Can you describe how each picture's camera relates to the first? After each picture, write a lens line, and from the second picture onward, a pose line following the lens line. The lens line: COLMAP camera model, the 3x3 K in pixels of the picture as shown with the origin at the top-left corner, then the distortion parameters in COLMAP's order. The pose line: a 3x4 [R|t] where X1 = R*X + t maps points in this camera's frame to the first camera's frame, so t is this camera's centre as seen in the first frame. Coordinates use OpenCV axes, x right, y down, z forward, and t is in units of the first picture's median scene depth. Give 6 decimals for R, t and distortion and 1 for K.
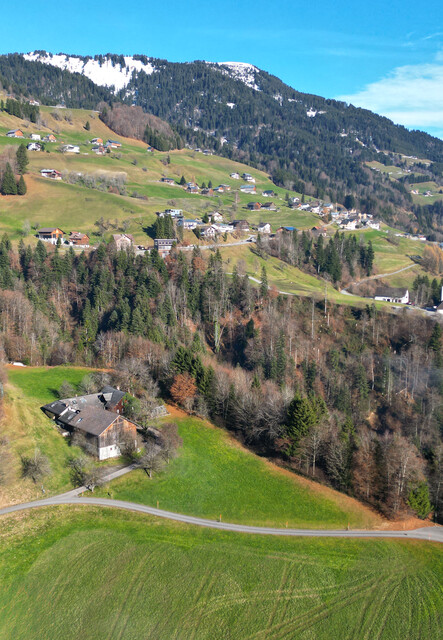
lens RADIAL K [[680.8, 0, 237.9], [0, 680.8, 280.6], [0, 0, 1]] dist [0.062798, -0.002072]
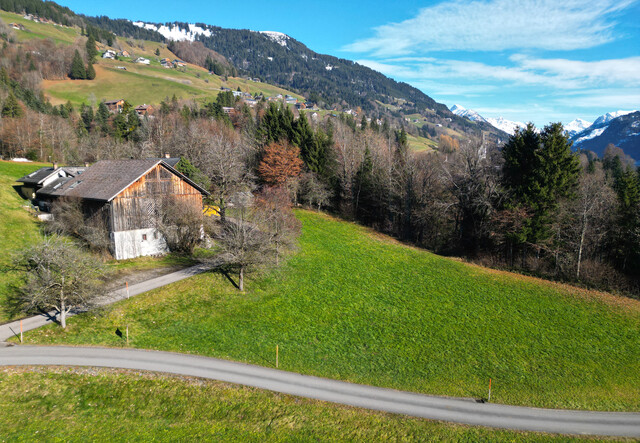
lens RADIAL K [[450.4, 0, 316.9], [0, 450.4, 219.6], [0, 0, 1]] dist [0.023253, -0.004714]
pose [[0.994957, -0.028939, 0.096041, -0.023344], [0.025731, 0.999074, 0.034474, 0.051549], [-0.096949, -0.031829, 0.994780, 0.159266]]
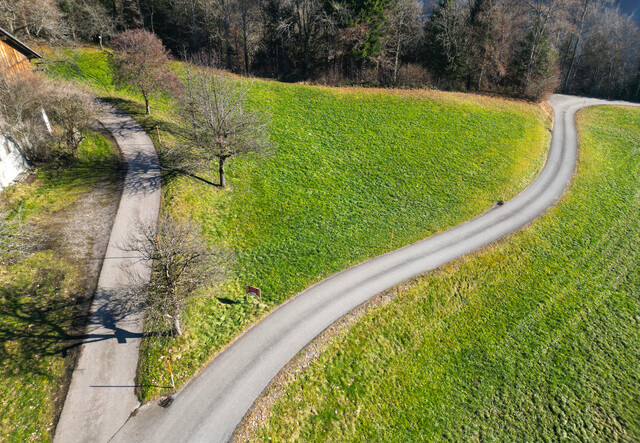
lens RADIAL K [[450.4, 0, 316.9], [0, 450.4, 219.6], [0, 0, 1]] dist [0.023253, -0.004714]
pose [[0.609715, -0.430792, 0.665331, -0.053221], [0.078311, 0.868041, 0.490278, 0.043855], [-0.788743, -0.246827, 0.562993, 0.183602]]
